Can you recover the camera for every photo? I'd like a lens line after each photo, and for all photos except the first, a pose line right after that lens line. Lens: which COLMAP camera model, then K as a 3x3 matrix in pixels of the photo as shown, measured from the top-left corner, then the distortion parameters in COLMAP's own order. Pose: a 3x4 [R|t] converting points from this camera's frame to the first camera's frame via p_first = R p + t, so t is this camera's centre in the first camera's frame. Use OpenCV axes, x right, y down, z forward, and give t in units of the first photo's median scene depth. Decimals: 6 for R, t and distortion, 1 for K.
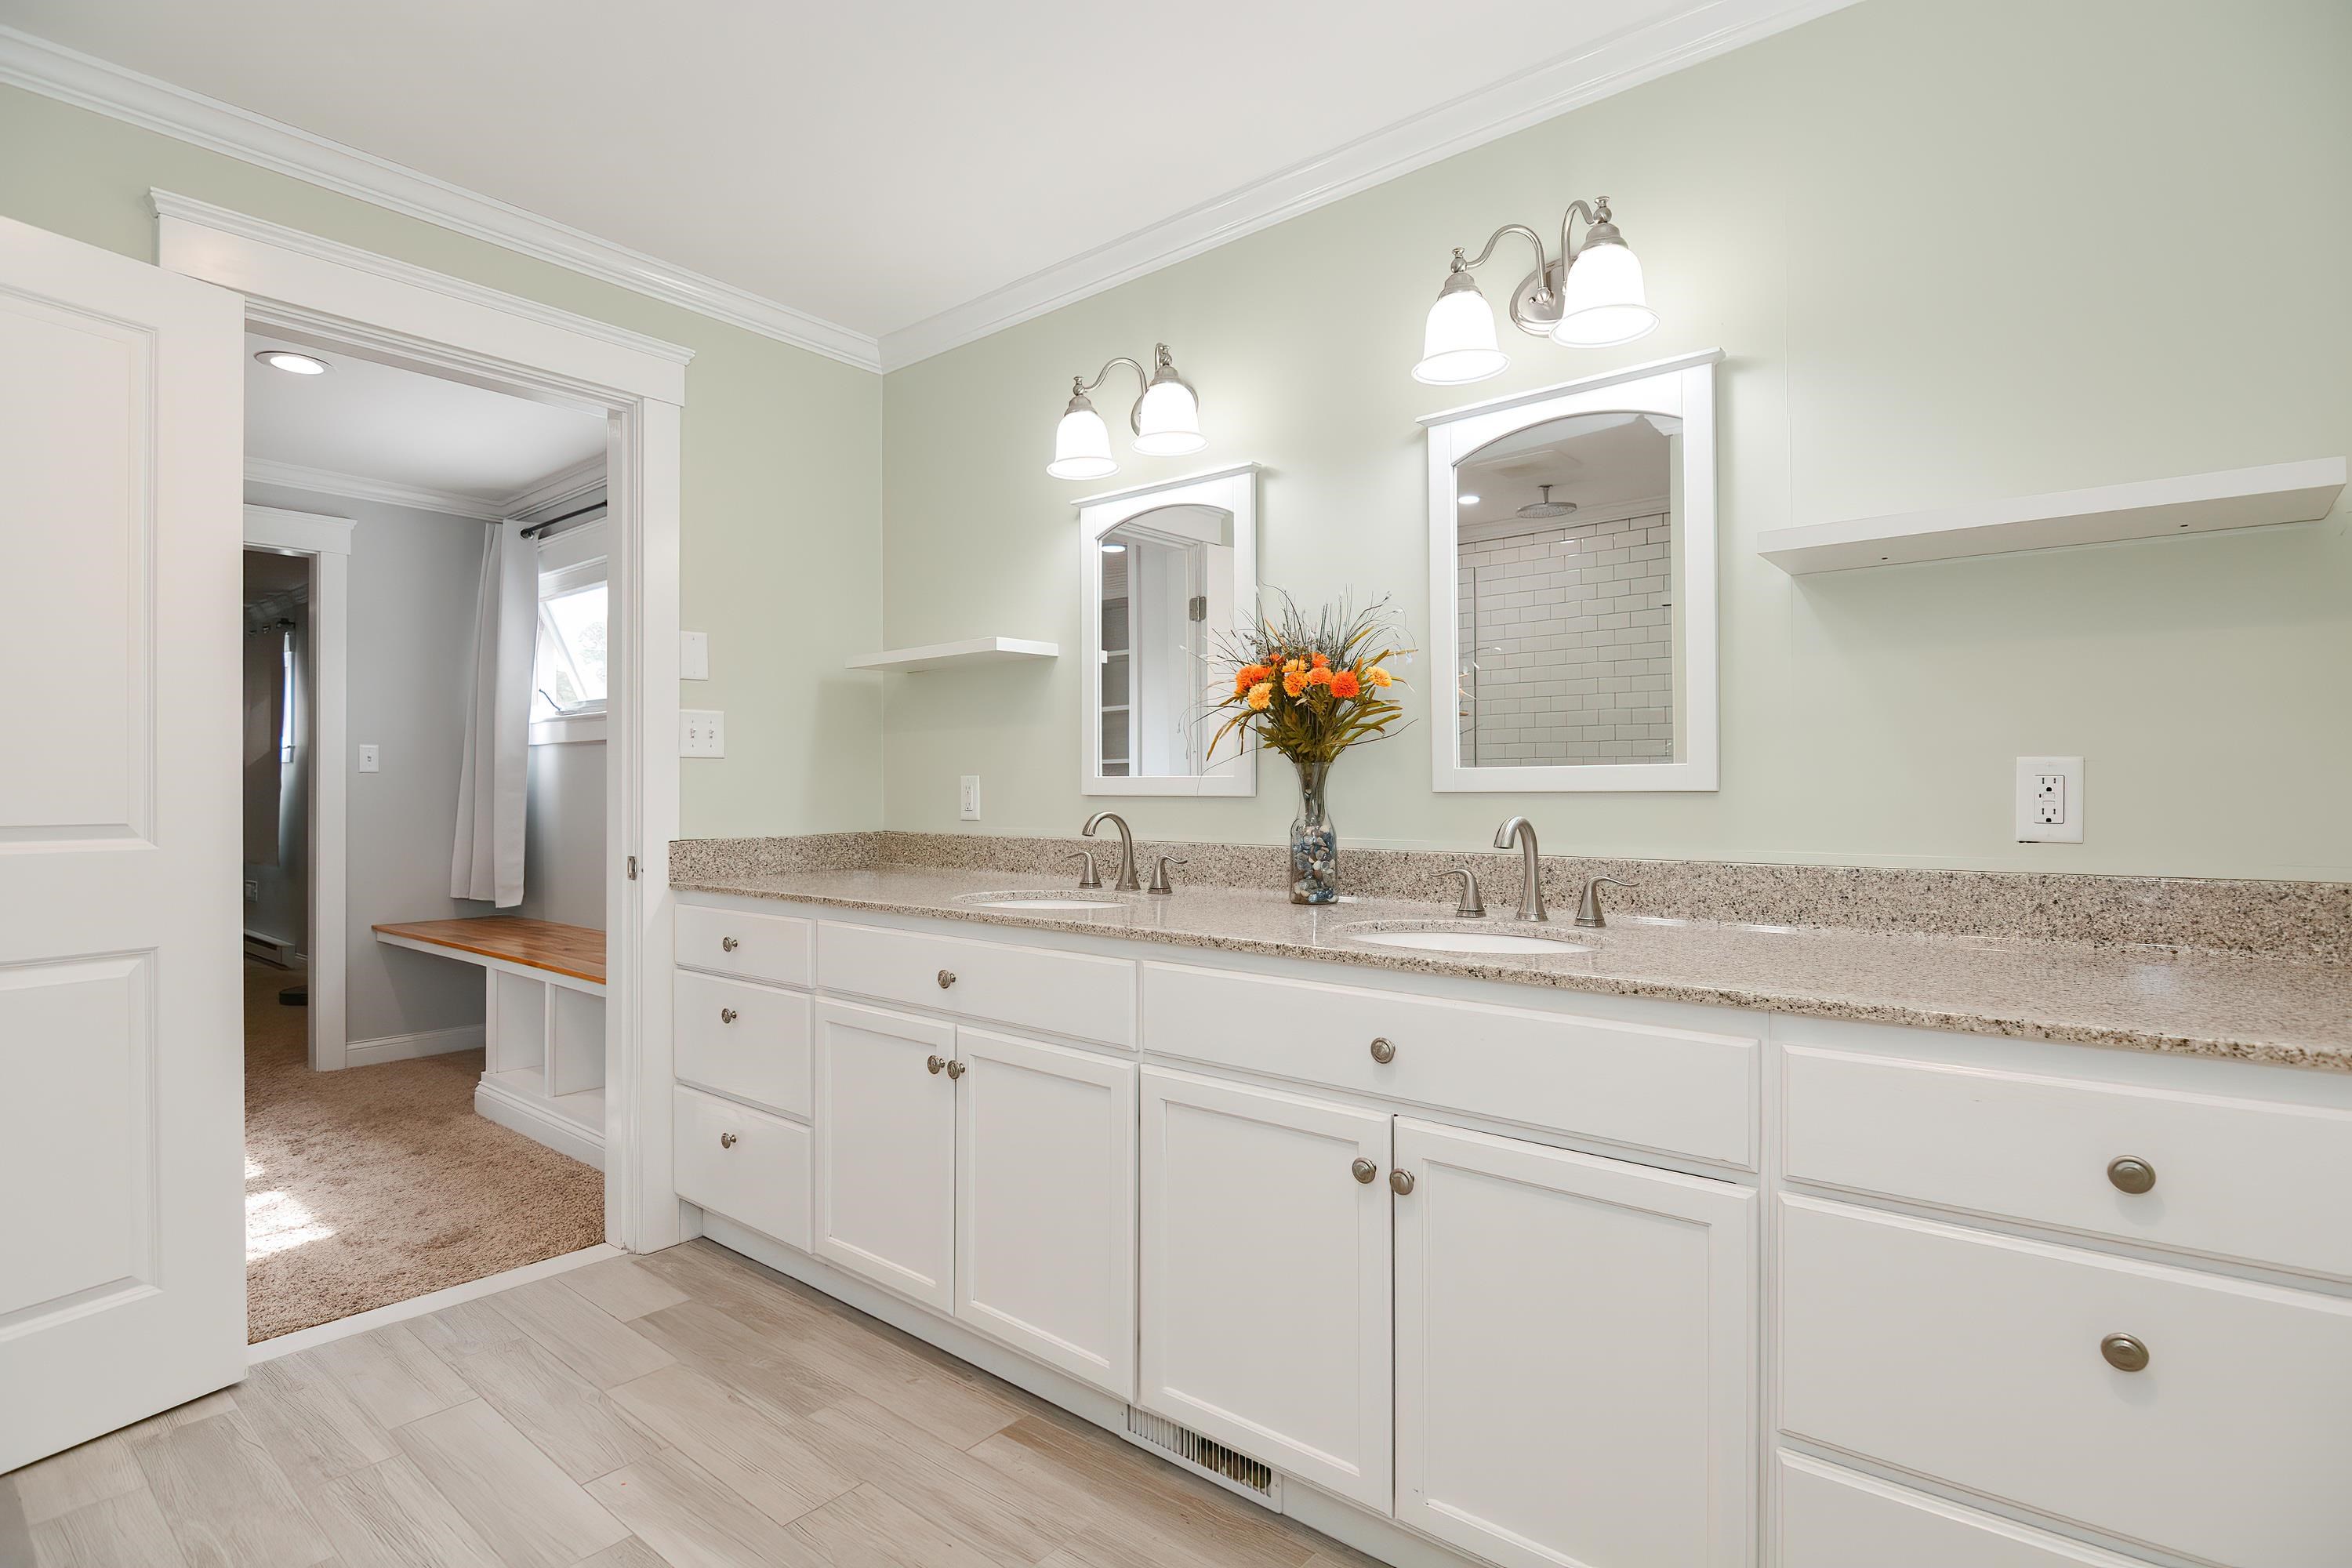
lens RADIAL K [[1142.1, 0, 1172.0], [0, 1142.1, 781.9], [0, 0, 1]] dist [-0.006370, -0.003845]
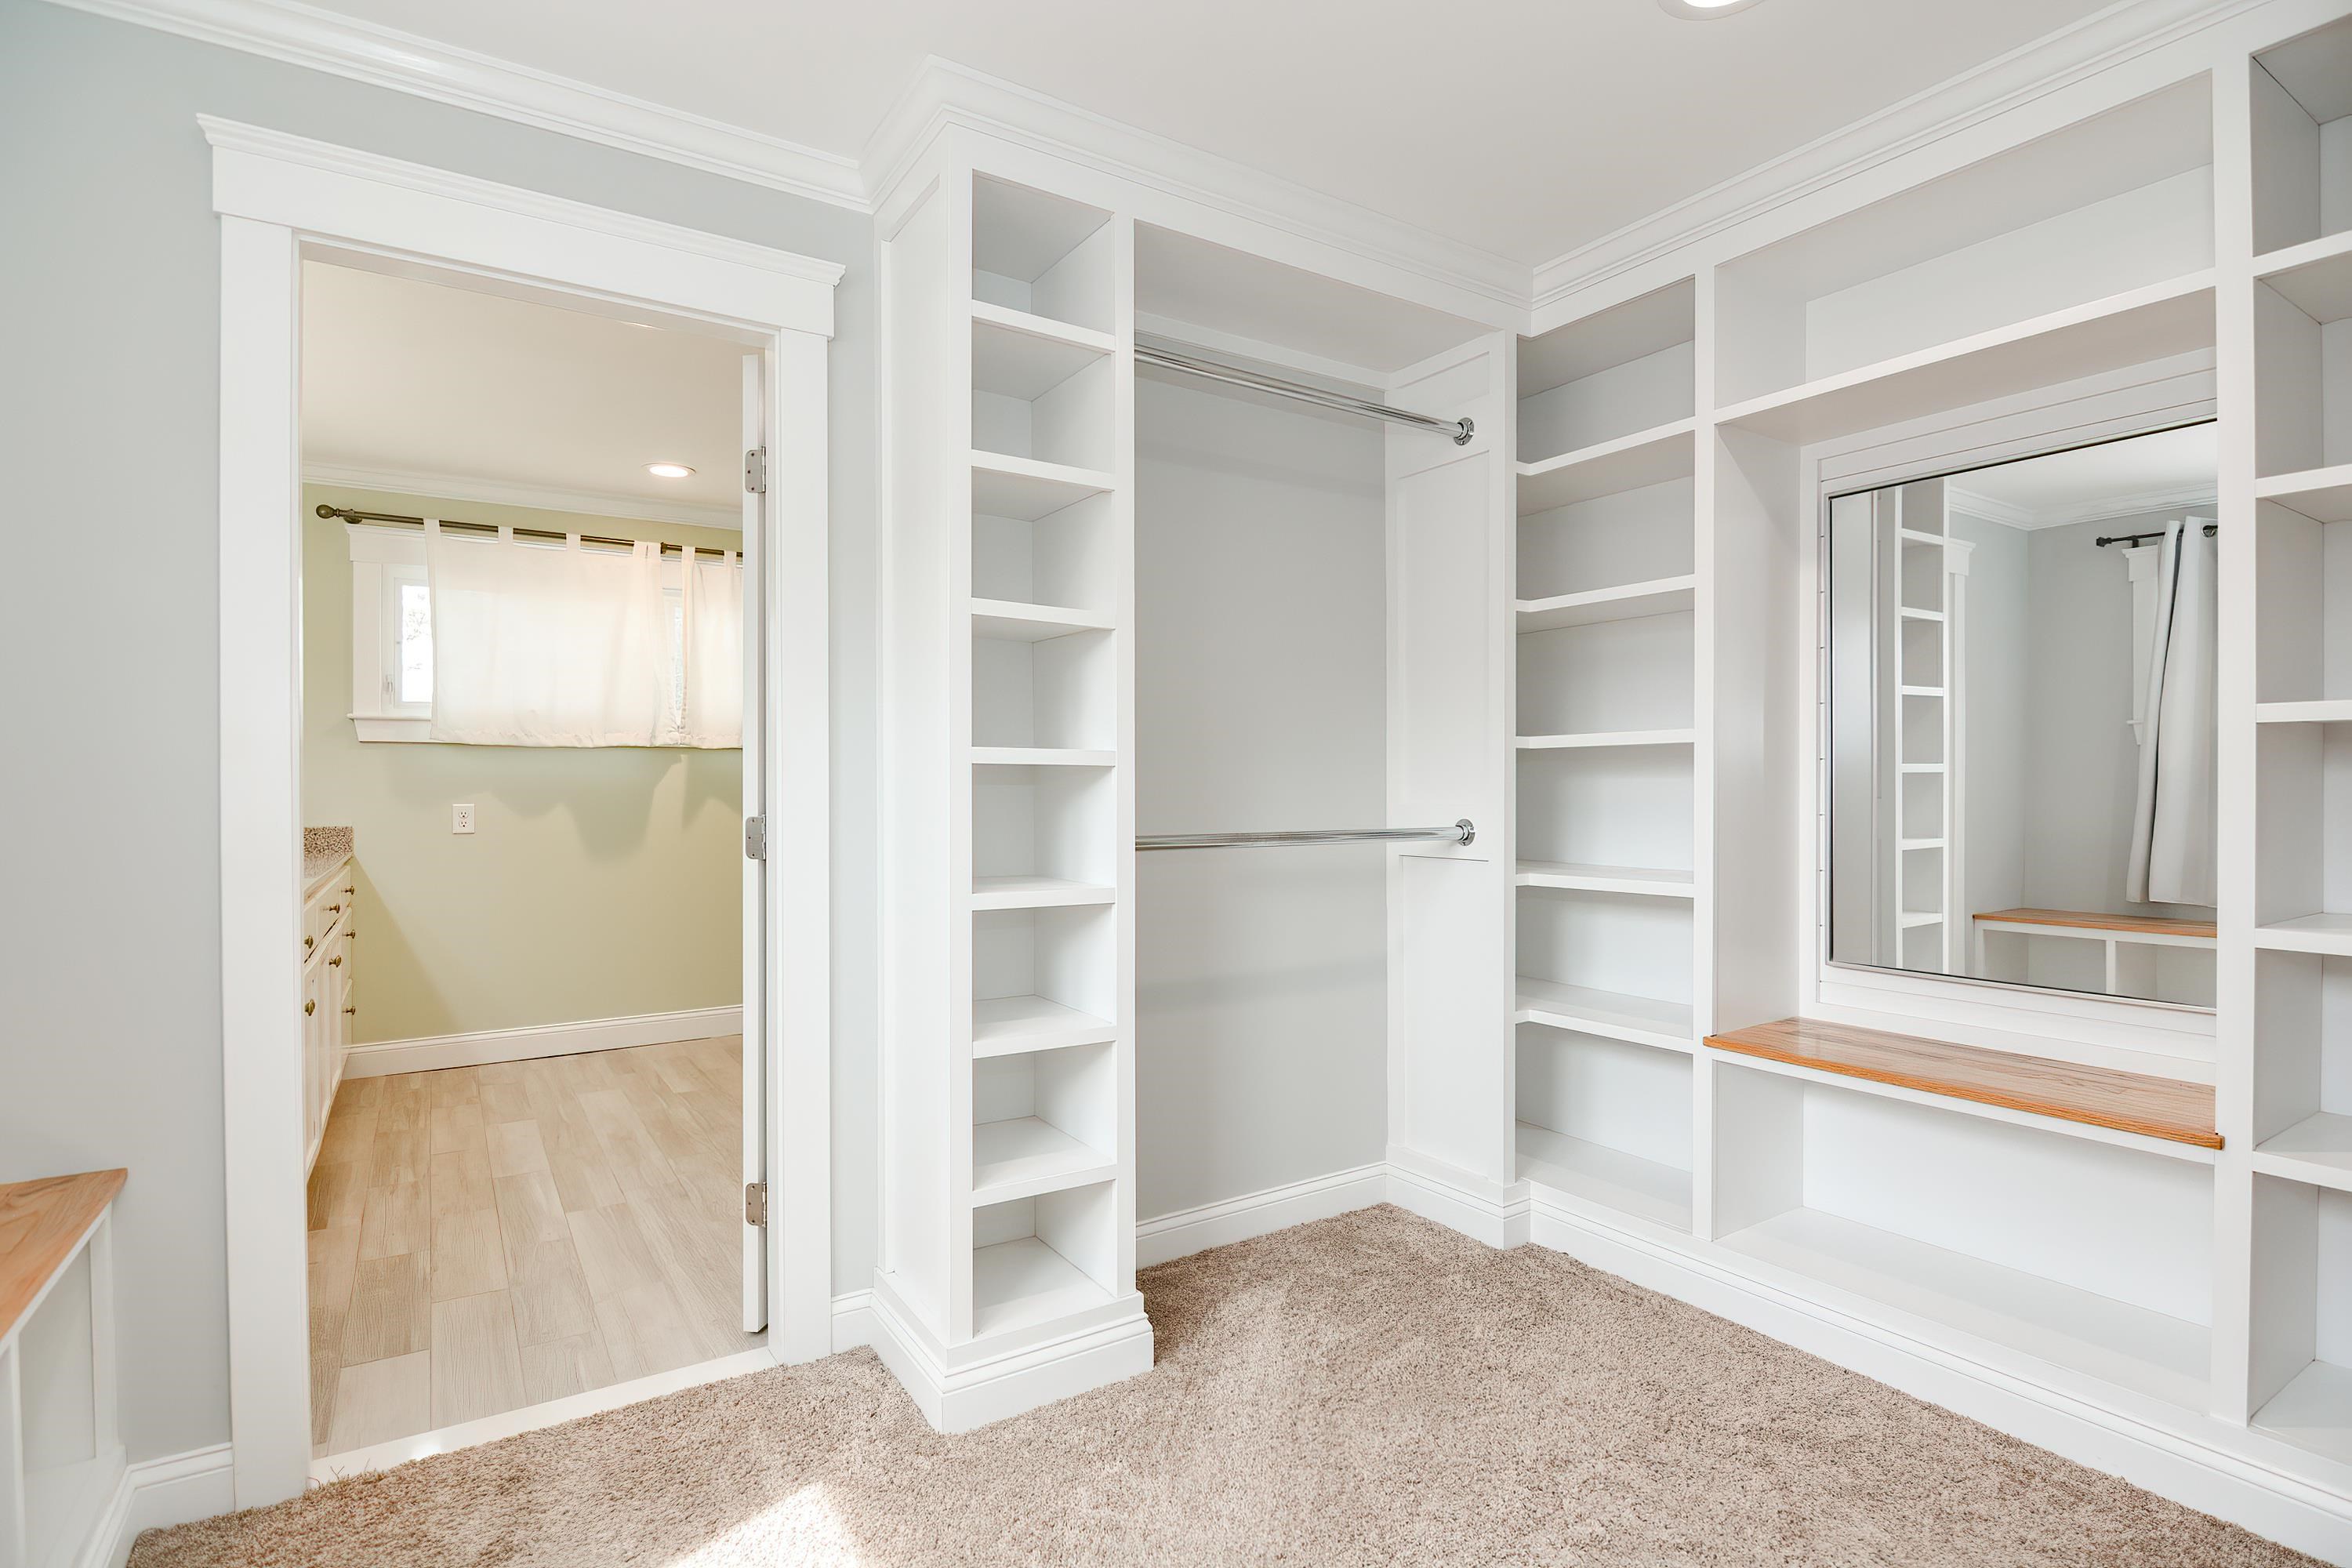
lens RADIAL K [[1142.1, 0, 1181.3], [0, 1142.1, 788.2], [0, 0, 1]] dist [-0.006370, -0.003845]
pose [[-0.956148, 0.006351, 0.292815, -1.229663], [0.005220, 0.999976, -0.004641, 0.003977], [-0.292837, -0.002909, -0.956158, 1.547510]]
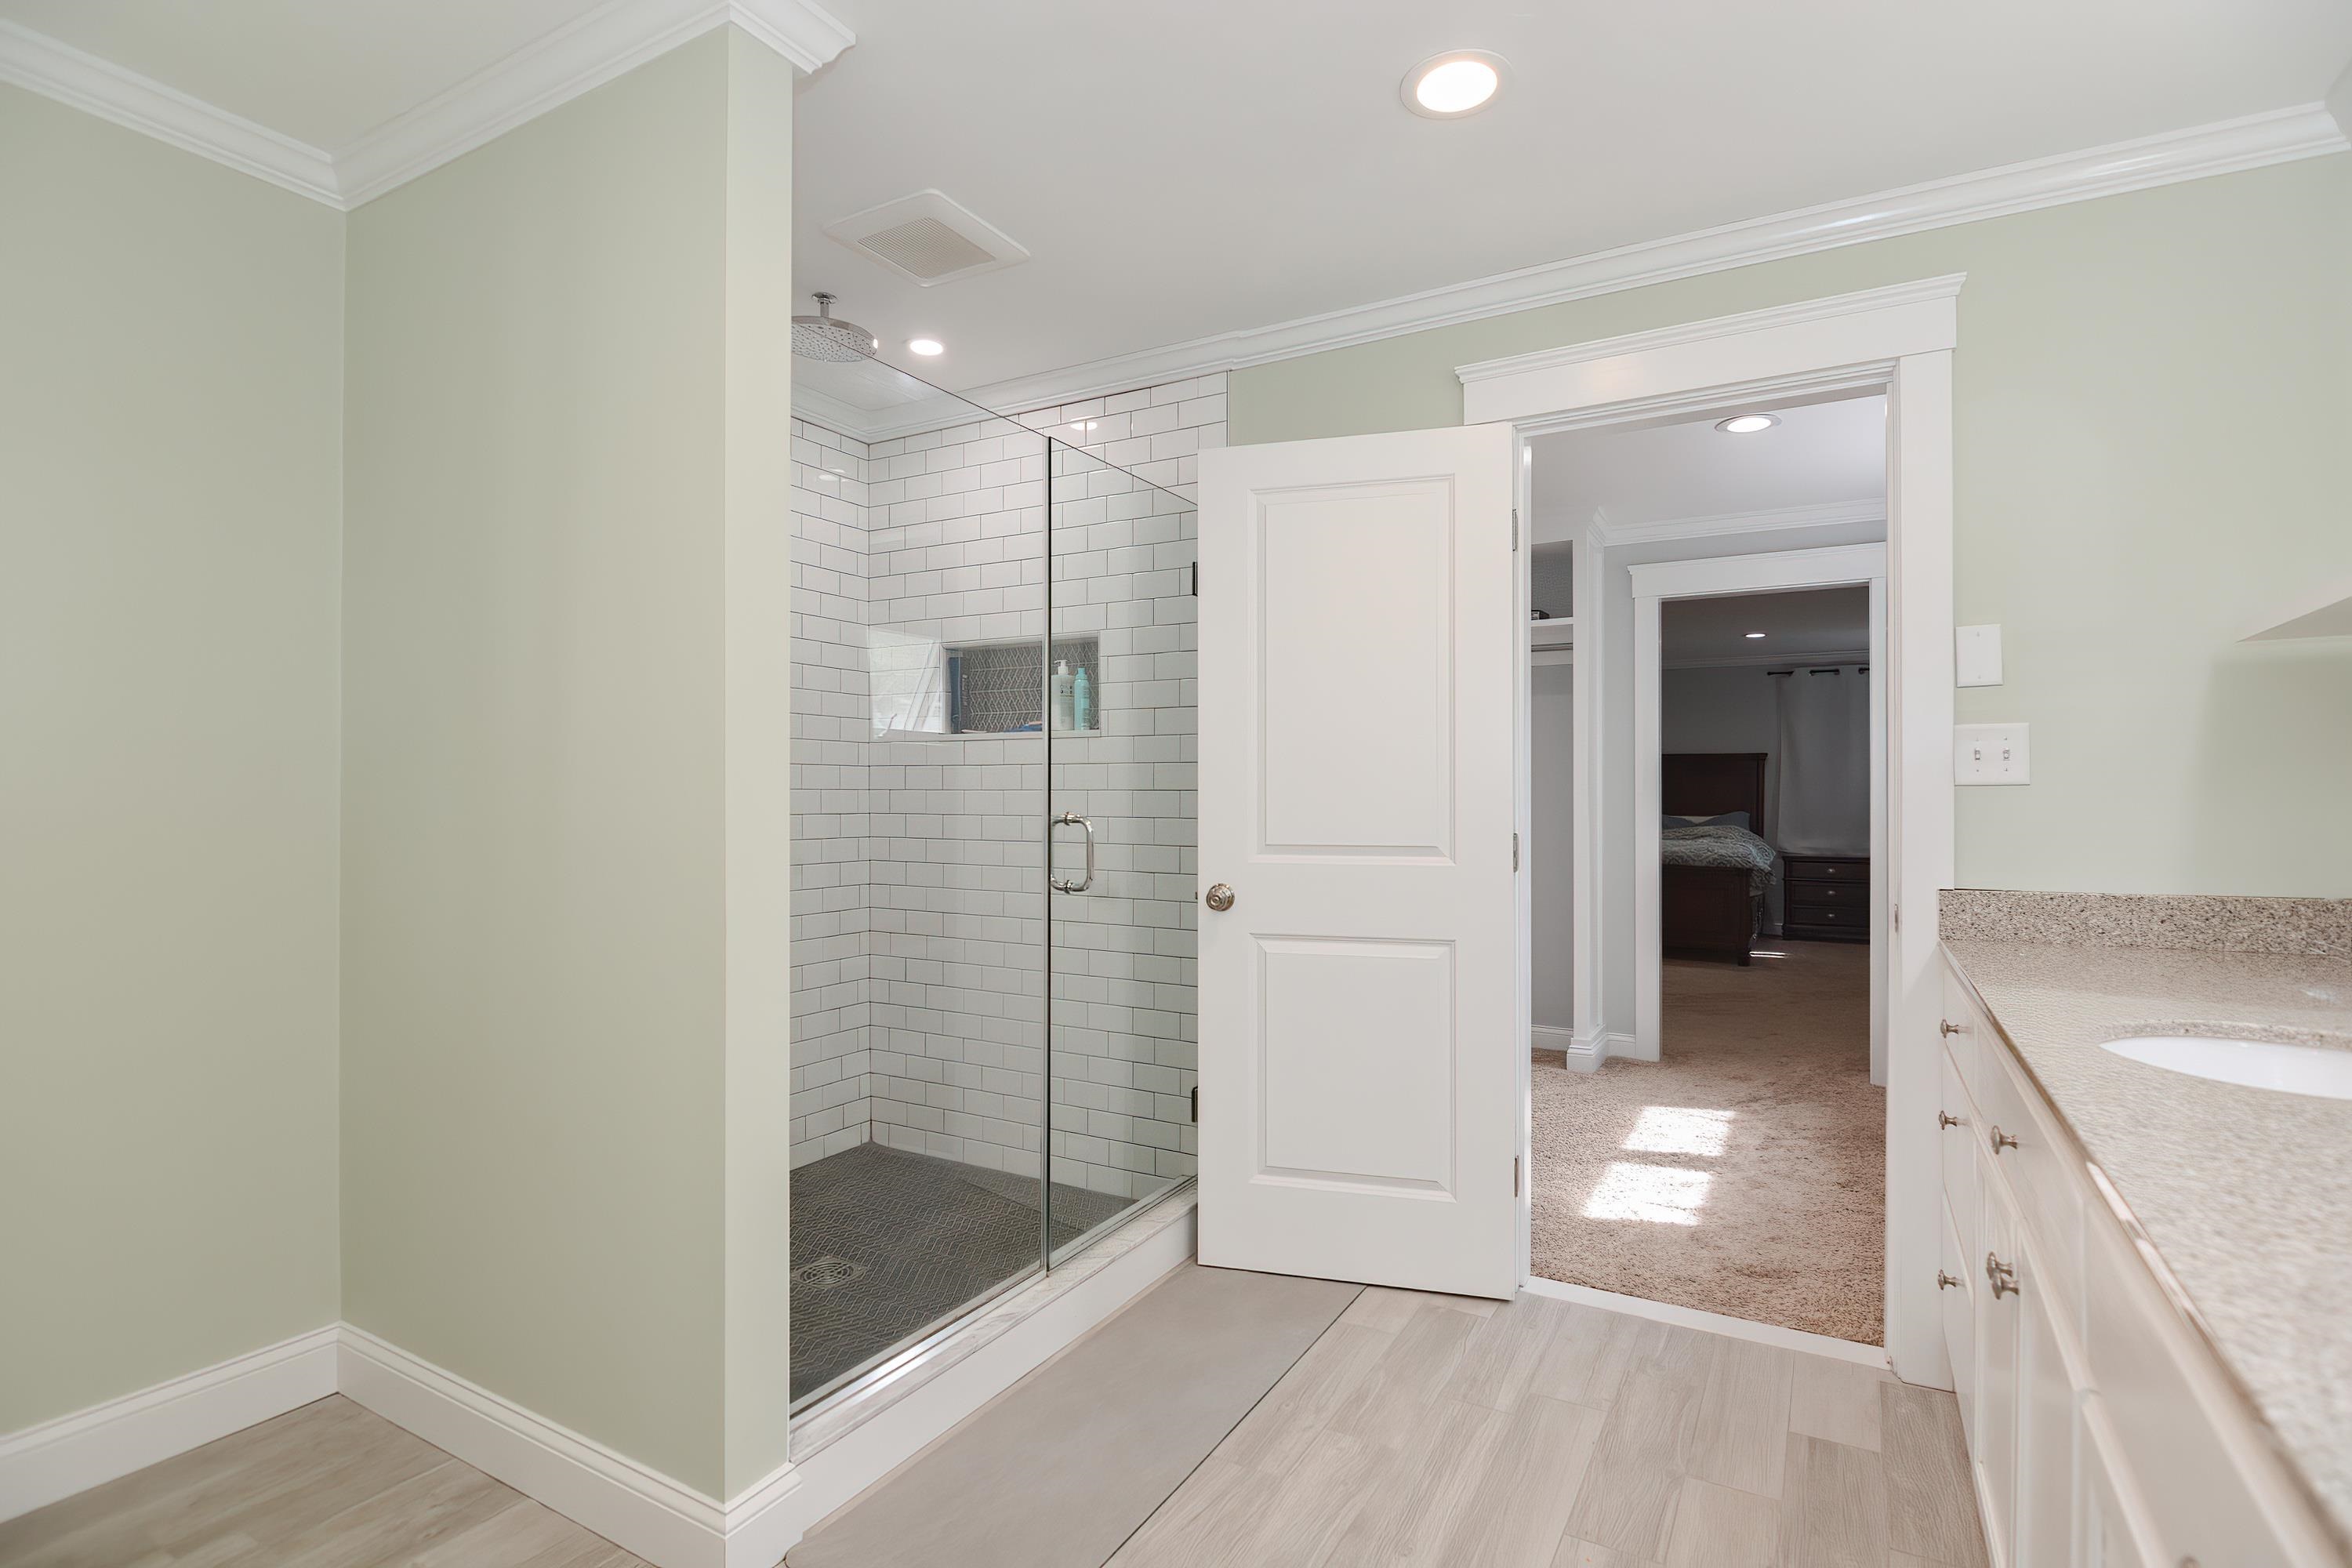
lens RADIAL K [[1142.1, 0, 1188.2], [0, 1142.1, 788.1], [0, 0, 1]] dist [-0.006370, -0.003845]
pose [[0.176831, -0.009545, -0.984195, 0.273408], [0.005333, 0.999948, -0.008740, -0.016371], [0.984227, -0.003704, 0.176873, 0.344241]]
